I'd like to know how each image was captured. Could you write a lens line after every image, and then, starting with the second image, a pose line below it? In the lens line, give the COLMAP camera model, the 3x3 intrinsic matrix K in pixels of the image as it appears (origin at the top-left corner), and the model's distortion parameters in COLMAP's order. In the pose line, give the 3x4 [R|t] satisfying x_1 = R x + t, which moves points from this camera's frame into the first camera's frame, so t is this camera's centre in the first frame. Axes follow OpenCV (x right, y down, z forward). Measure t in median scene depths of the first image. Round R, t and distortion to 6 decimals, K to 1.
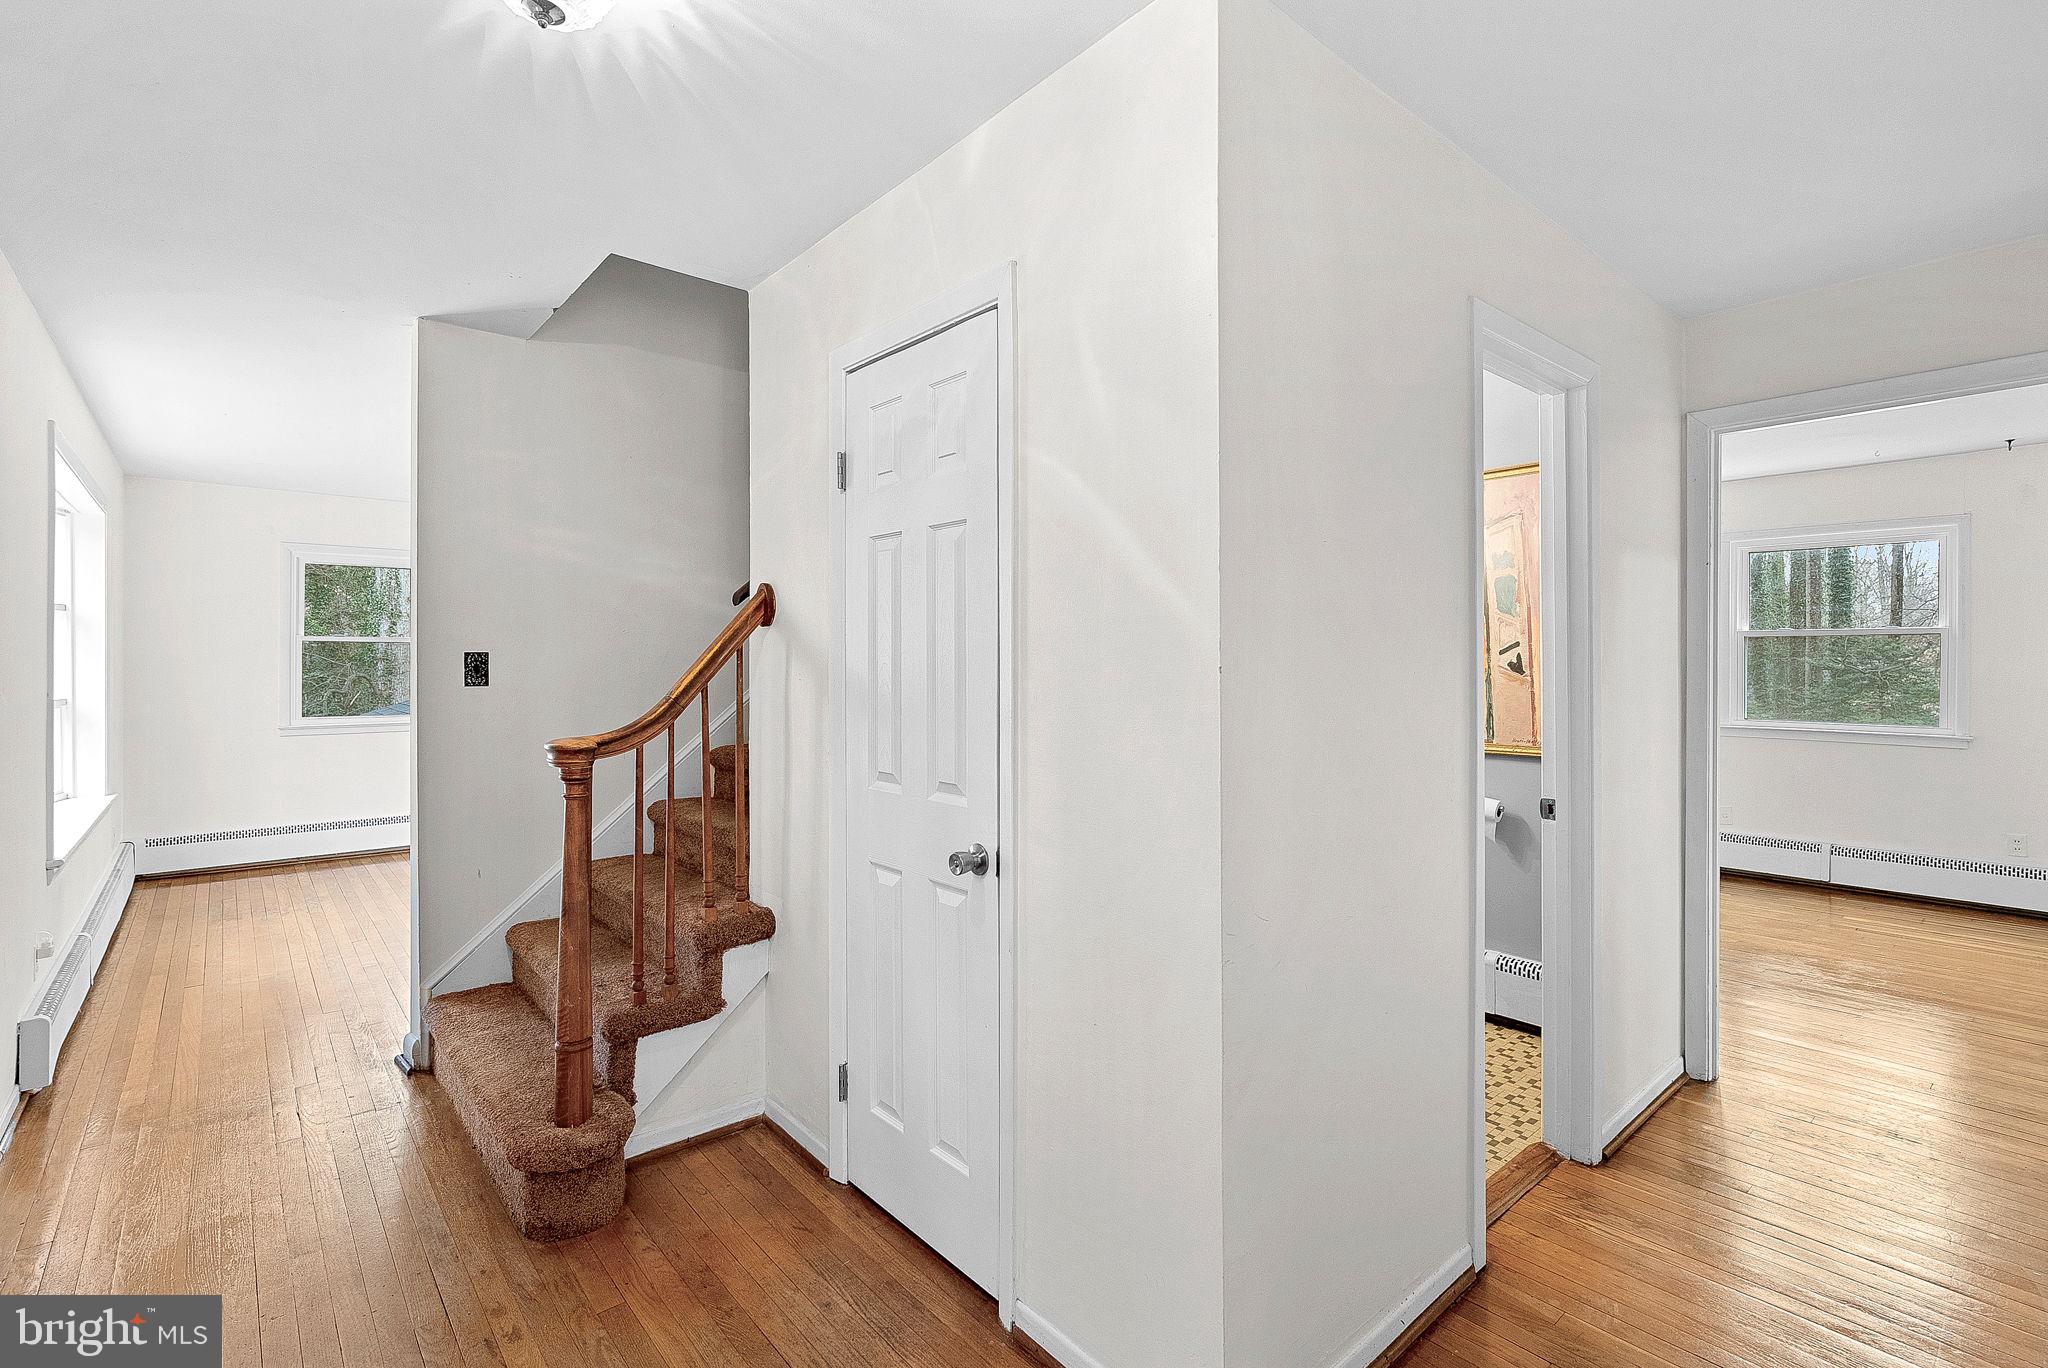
lens RADIAL K [[928.5, 0, 1033.5], [0, 928.5, 677.9], [0, 0, 1]] dist [0.001383, 0.000065]
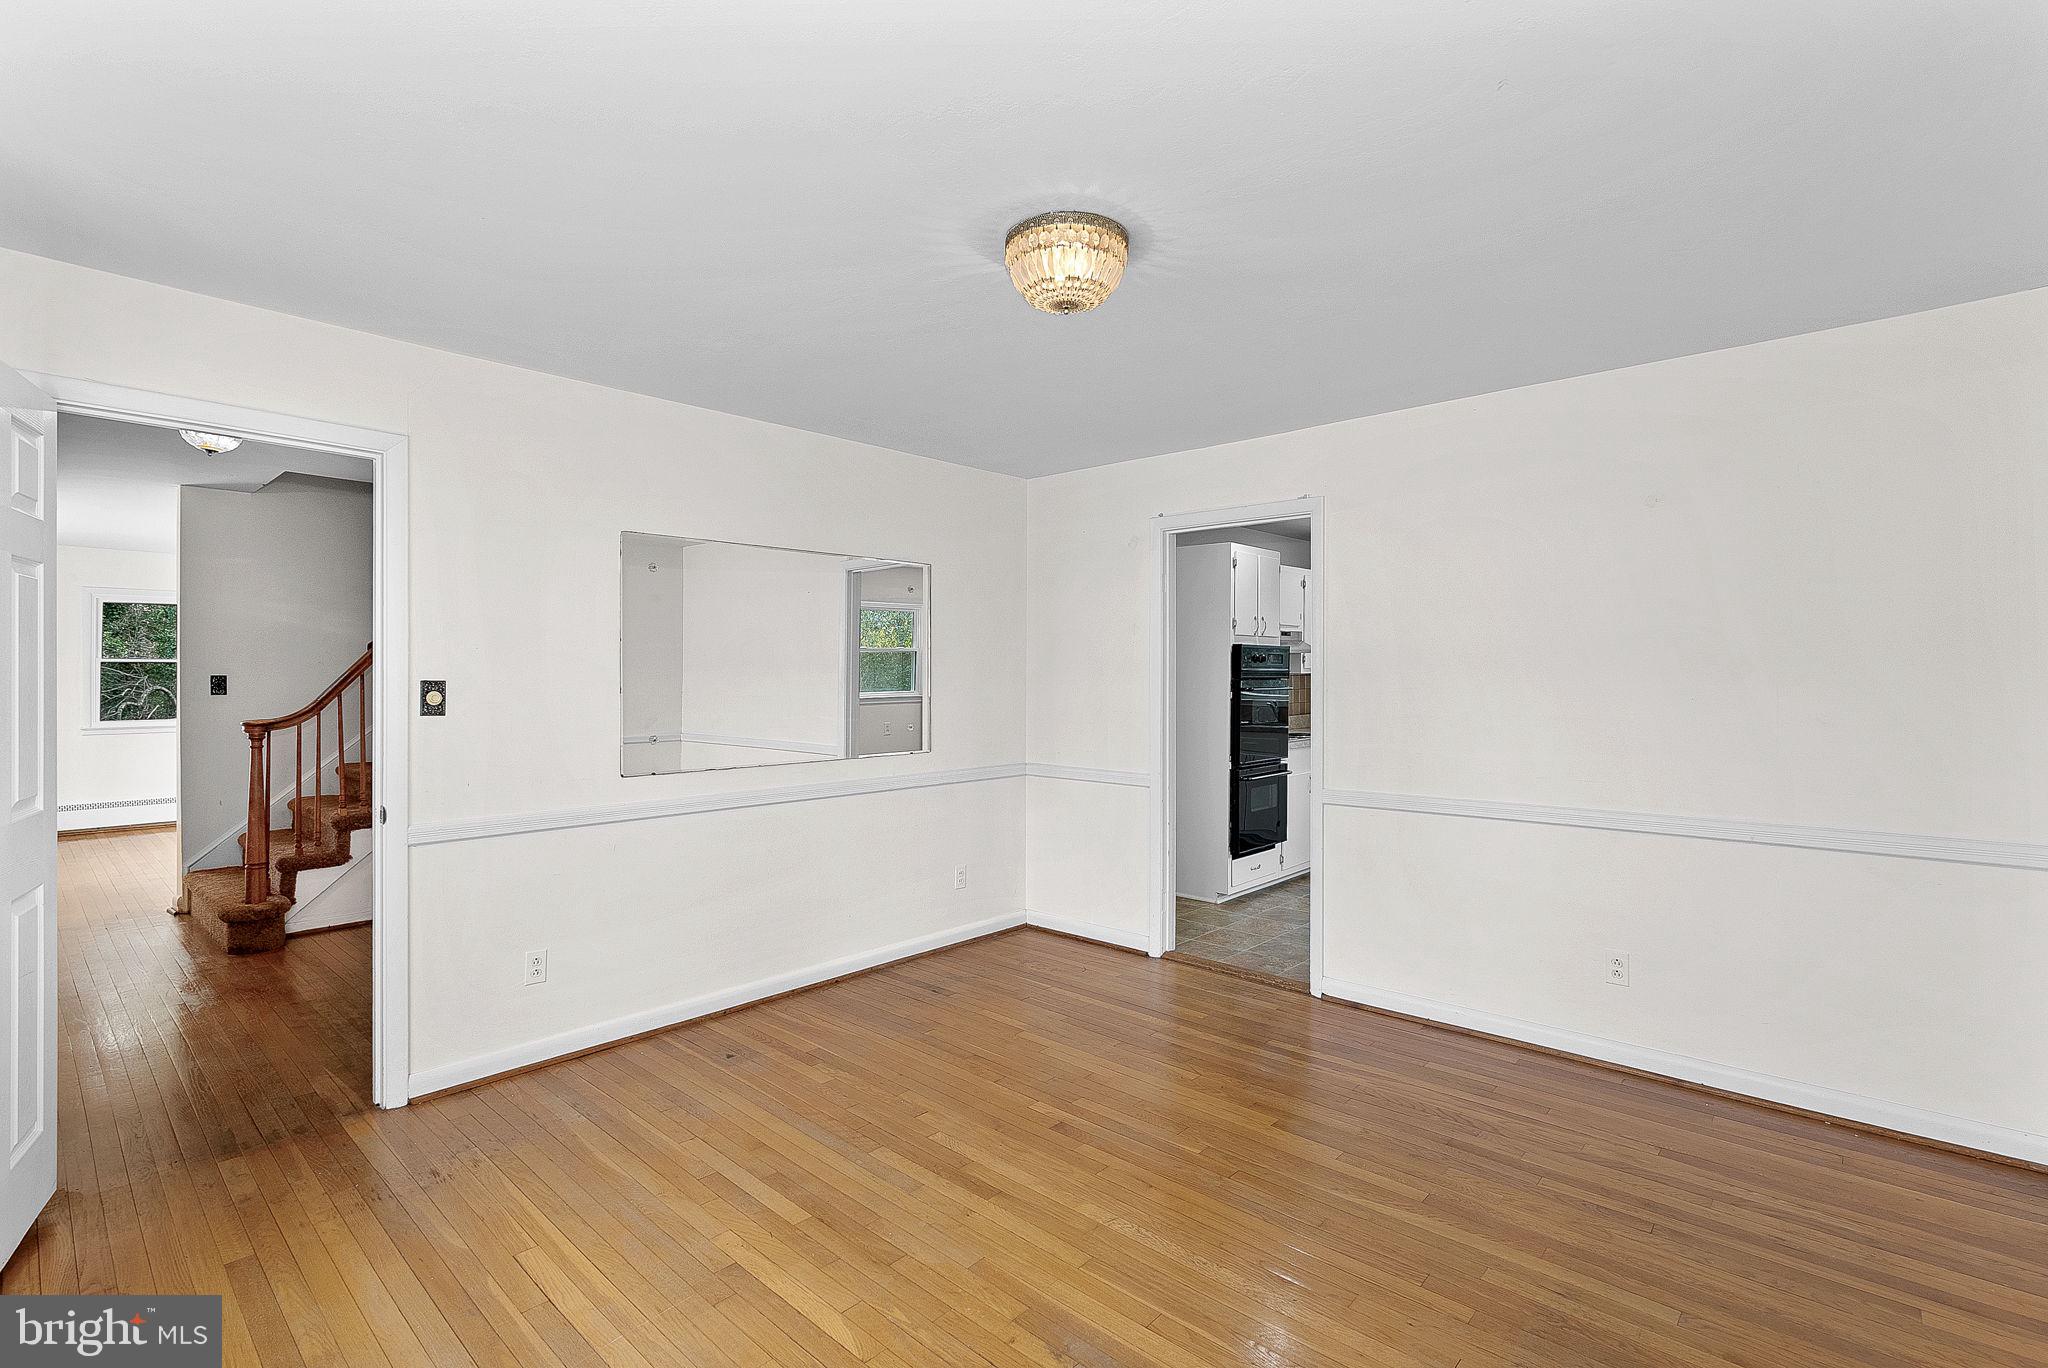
lens RADIAL K [[951.9, 0, 1040.6], [0, 951.9, 682.0], [0, 0, 1]] dist [-0.000647, -0.000066]
pose [[0.992982, -0.005039, 0.118155, 0.861822], [0.005765, 0.999967, -0.005802, 0.004583], [-0.118122, 0.006442, 0.992978, -1.140880]]
